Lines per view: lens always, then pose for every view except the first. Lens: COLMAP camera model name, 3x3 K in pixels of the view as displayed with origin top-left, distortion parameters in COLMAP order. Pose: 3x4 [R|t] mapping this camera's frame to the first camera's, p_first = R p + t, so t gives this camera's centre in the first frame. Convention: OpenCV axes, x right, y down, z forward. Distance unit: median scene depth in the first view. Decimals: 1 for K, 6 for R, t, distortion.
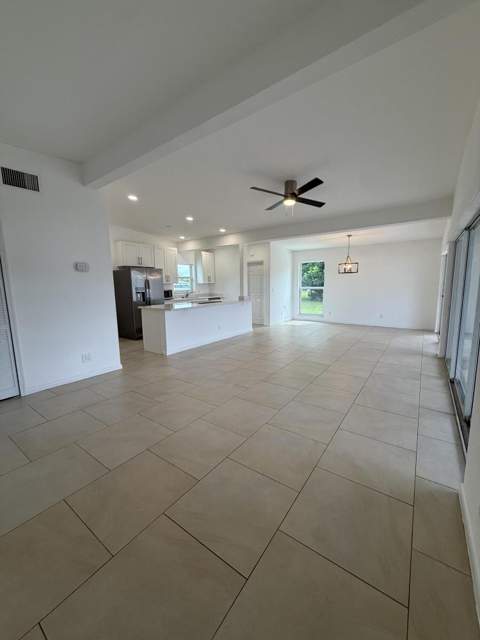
lens RADIAL K [[255.3, 0, 240.0], [0, 255.3, 320.0], [0, 0, 1]] dist [0.004161, 0.000035]
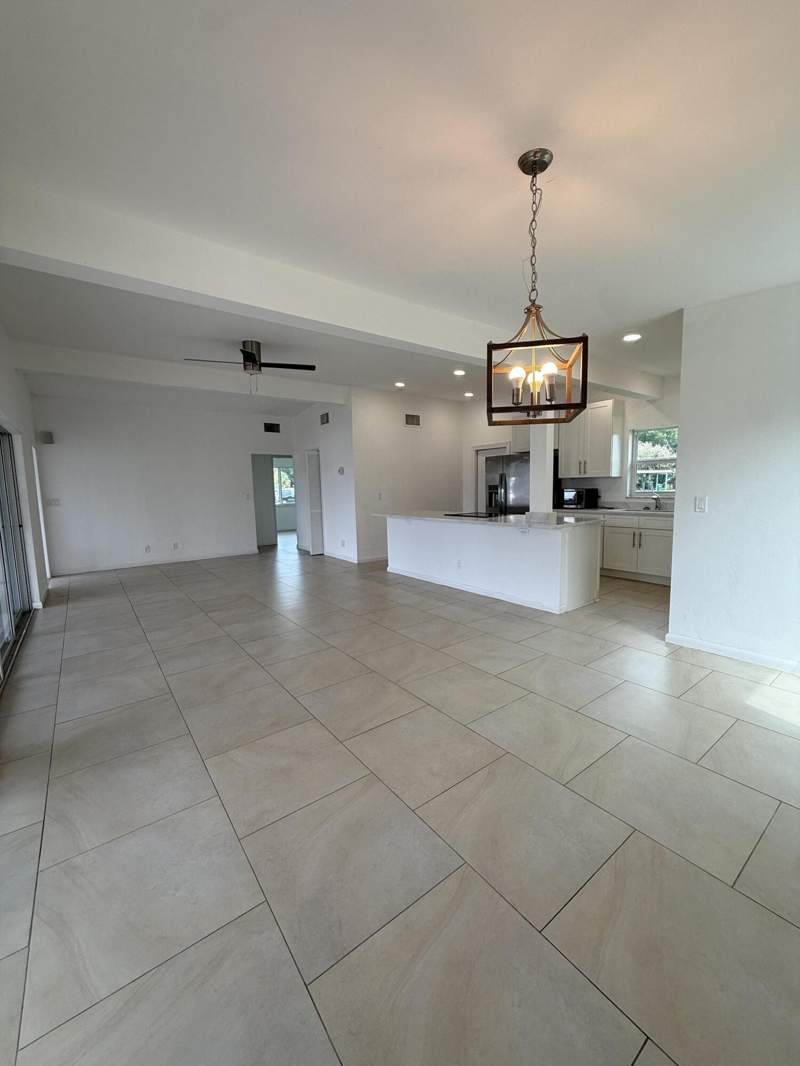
lens RADIAL K [[427.2, 0, 397.2], [0, 427.2, 529.3], [0, 0, 1]] dist [0.000292, 0.000017]
pose [[-0.296340, 0.117377, -0.947842, 0.637238], [-0.107957, 0.981942, 0.155352, -0.134046], [0.948962, 0.148363, -0.278317, 0.909885]]
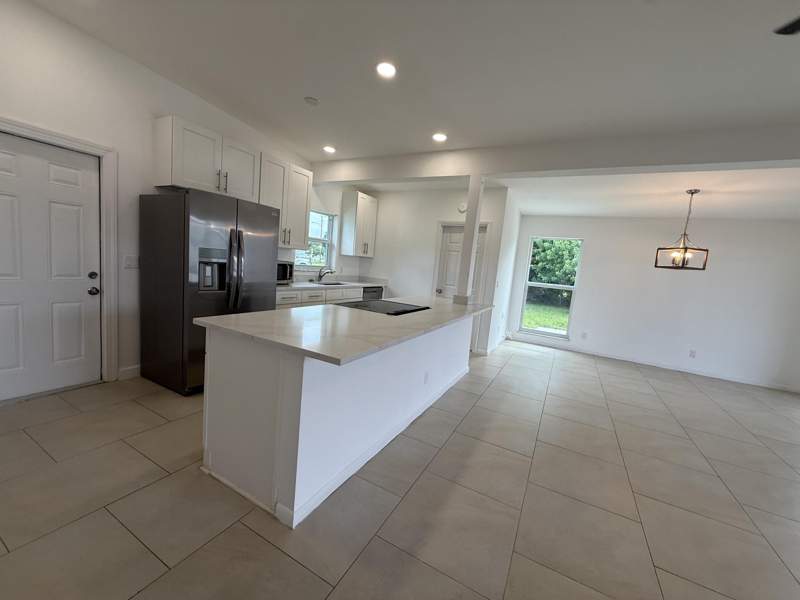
lens RADIAL K [[319.2, 0, 400.8], [0, 319.2, 297.8], [0, 0, 1]] dist [0.004161, 0.000035]
pose [[0.984849, 0.090724, 0.147789, -0.162934], [-0.086430, 0.995635, -0.035234, -0.056033], [-0.150340, 0.021927, 0.988391, 0.436533]]
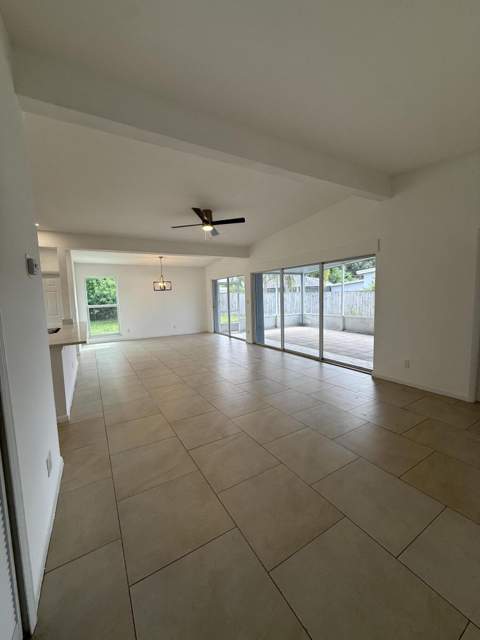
lens RADIAL K [[255.3, 0, 240.0], [0, 255.3, 320.0], [0, 0, 1]] dist [0.004161, 0.000035]
pose [[0.395377, -0.087450, 0.914347, -0.430059], [0.152015, 0.987960, 0.028757, -0.033400], [-0.905853, 0.127624, 0.403910, 0.237526]]
